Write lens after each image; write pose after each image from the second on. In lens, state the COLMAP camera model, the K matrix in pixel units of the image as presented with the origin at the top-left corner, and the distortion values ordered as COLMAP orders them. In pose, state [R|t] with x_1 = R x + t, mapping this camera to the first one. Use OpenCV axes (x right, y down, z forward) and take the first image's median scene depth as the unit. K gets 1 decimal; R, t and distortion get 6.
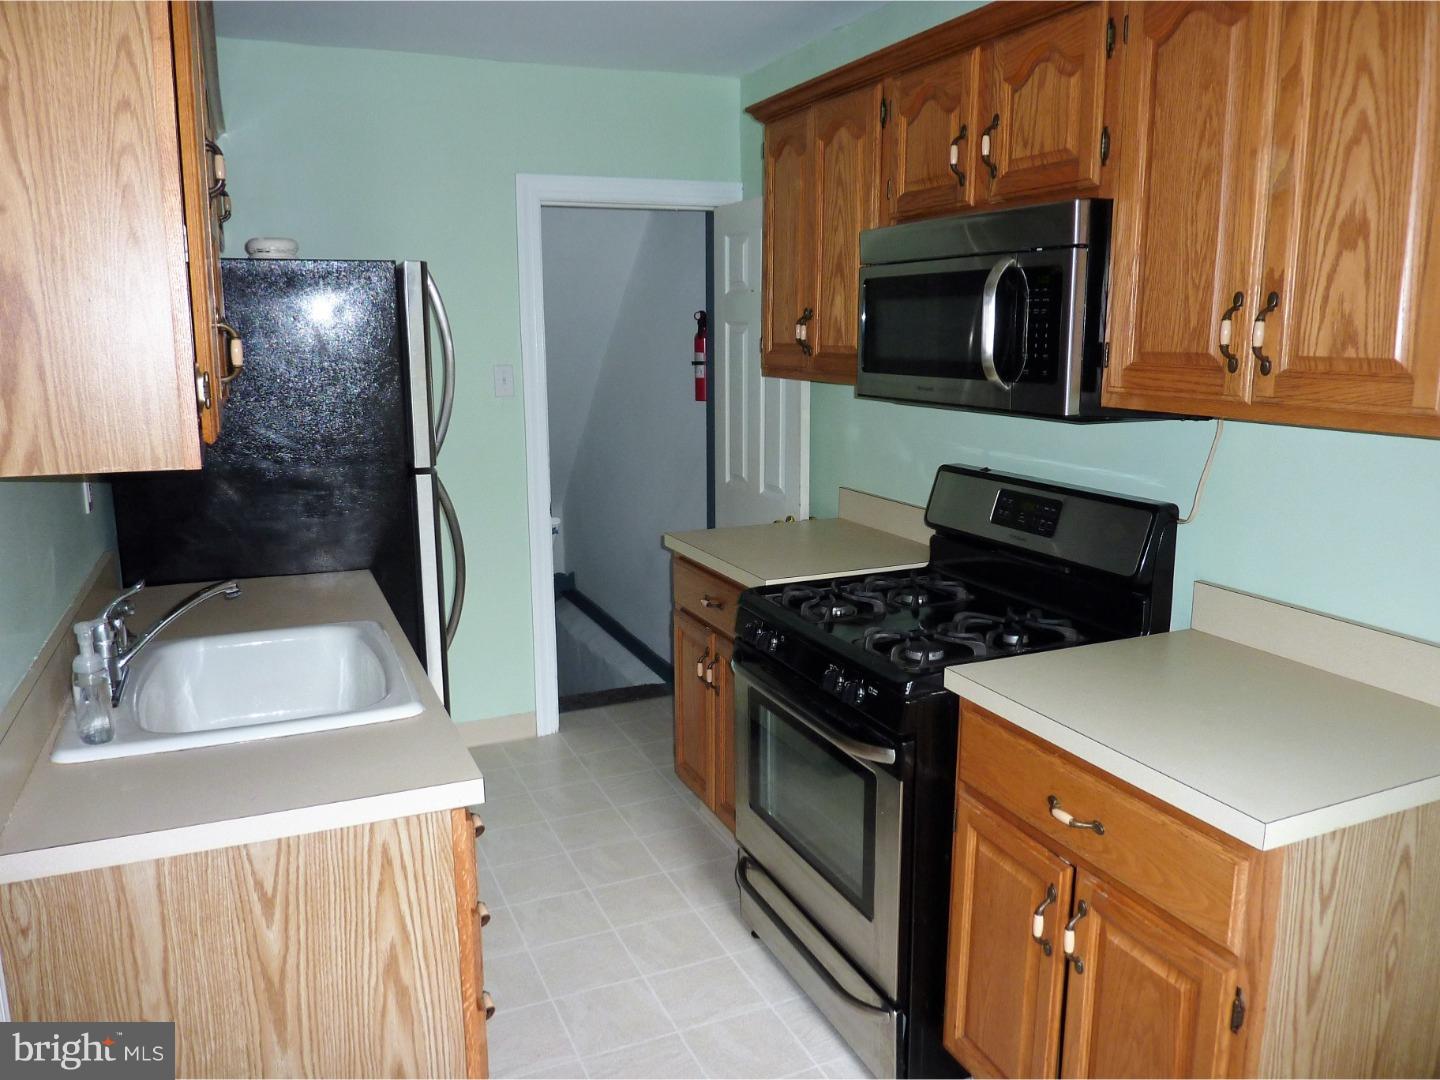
lens RADIAL K [[1082.5, 0, 720.0], [0, 1082.5, 540.0], [0, 0, 1]] dist [0.010611, -0.056653]
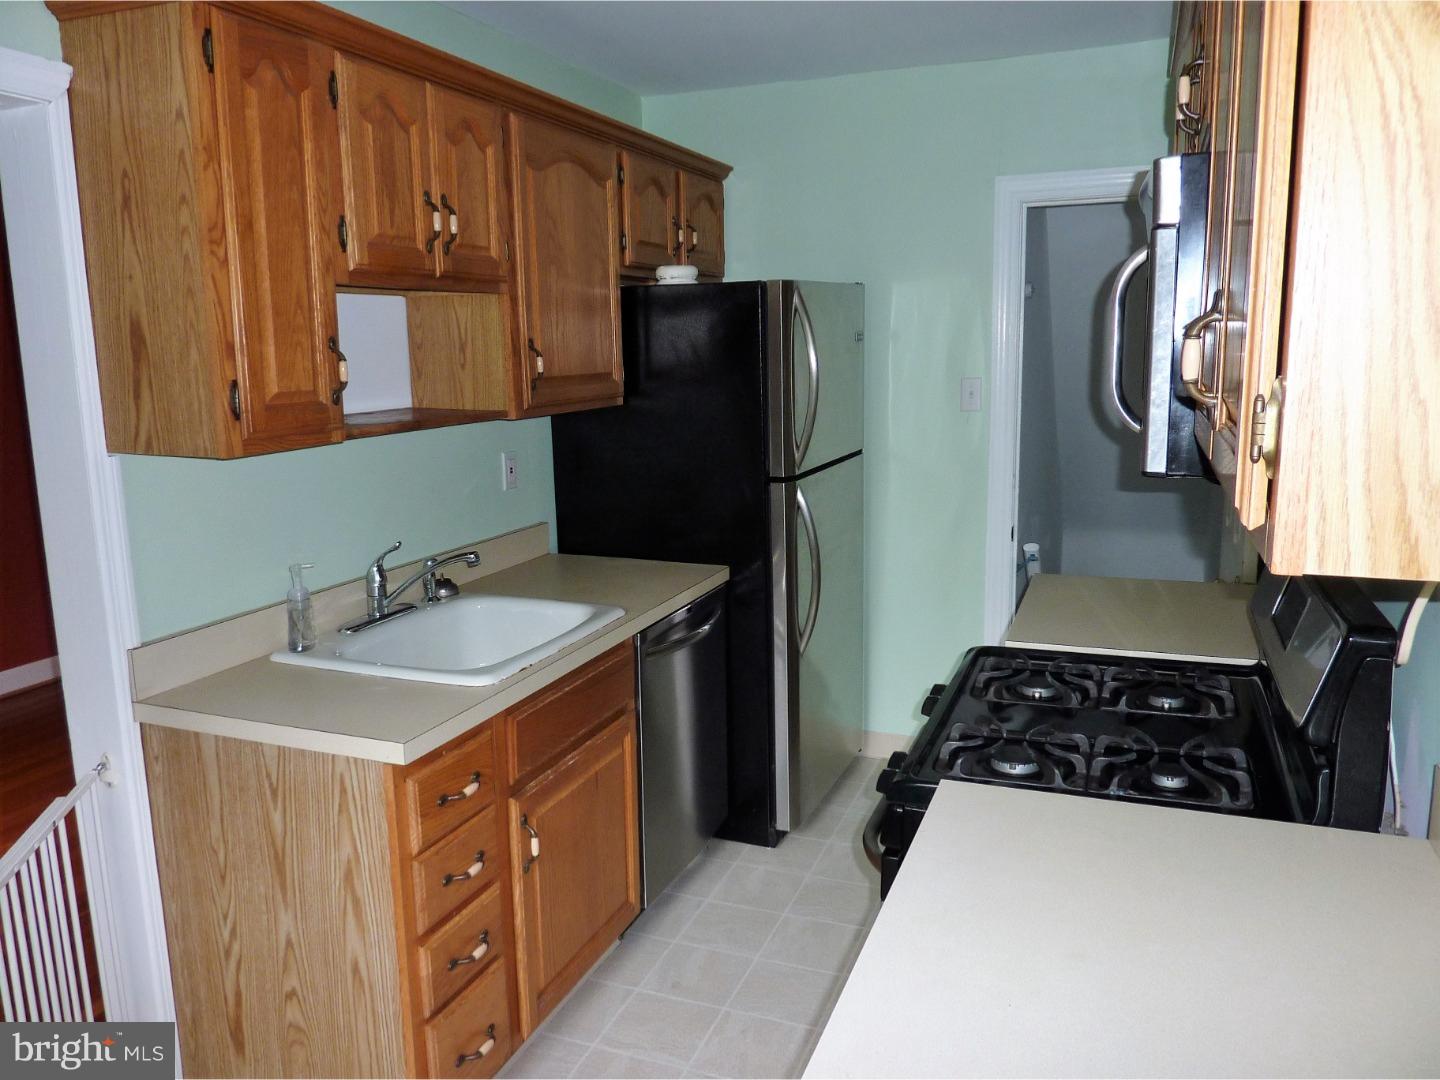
lens RADIAL K [[1082.5, 0, 720.0], [0, 1082.5, 540.0], [0, 0, 1]] dist [0.010611, -0.056653]
pose [[0.699222, 0.120798, -0.704625, 0.825311], [-0.123190, 0.991237, 0.047688, -0.093963], [0.704210, 0.053459, 0.707976, 0.423304]]
